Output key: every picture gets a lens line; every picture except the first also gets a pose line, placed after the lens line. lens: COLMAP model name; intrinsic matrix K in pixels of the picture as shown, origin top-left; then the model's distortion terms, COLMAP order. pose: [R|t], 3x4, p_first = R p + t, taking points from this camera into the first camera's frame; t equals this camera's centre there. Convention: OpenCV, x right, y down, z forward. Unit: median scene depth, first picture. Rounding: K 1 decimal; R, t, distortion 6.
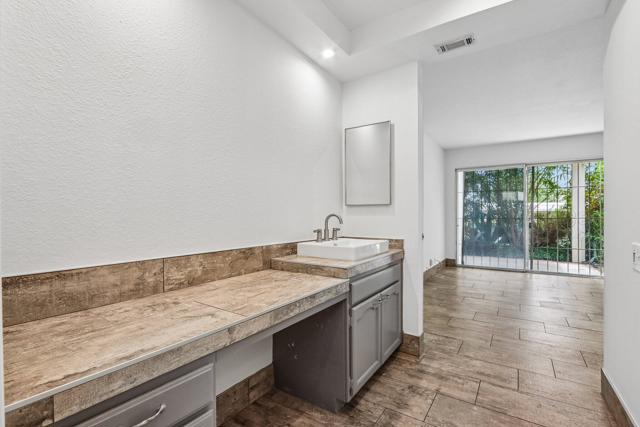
lens RADIAL K [[296.5, 0, 320.0], [0, 296.5, 213.5], [0, 0, 1]] dist [-0.009485, 0.000272]
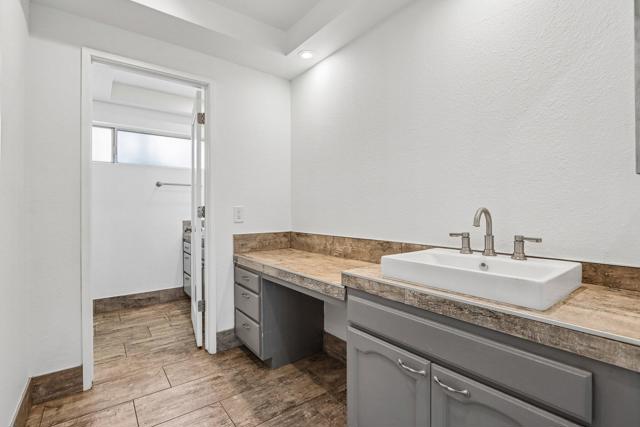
lens RADIAL K [[296.5, 0, 320.0], [0, 296.5, 213.5], [0, 0, 1]] dist [-0.009485, 0.000272]
pose [[-0.317210, 0.008871, -0.948314, 1.021409], [0.006949, 0.999951, 0.007029, 0.008768], [0.948330, -0.004360, -0.317256, 1.350308]]
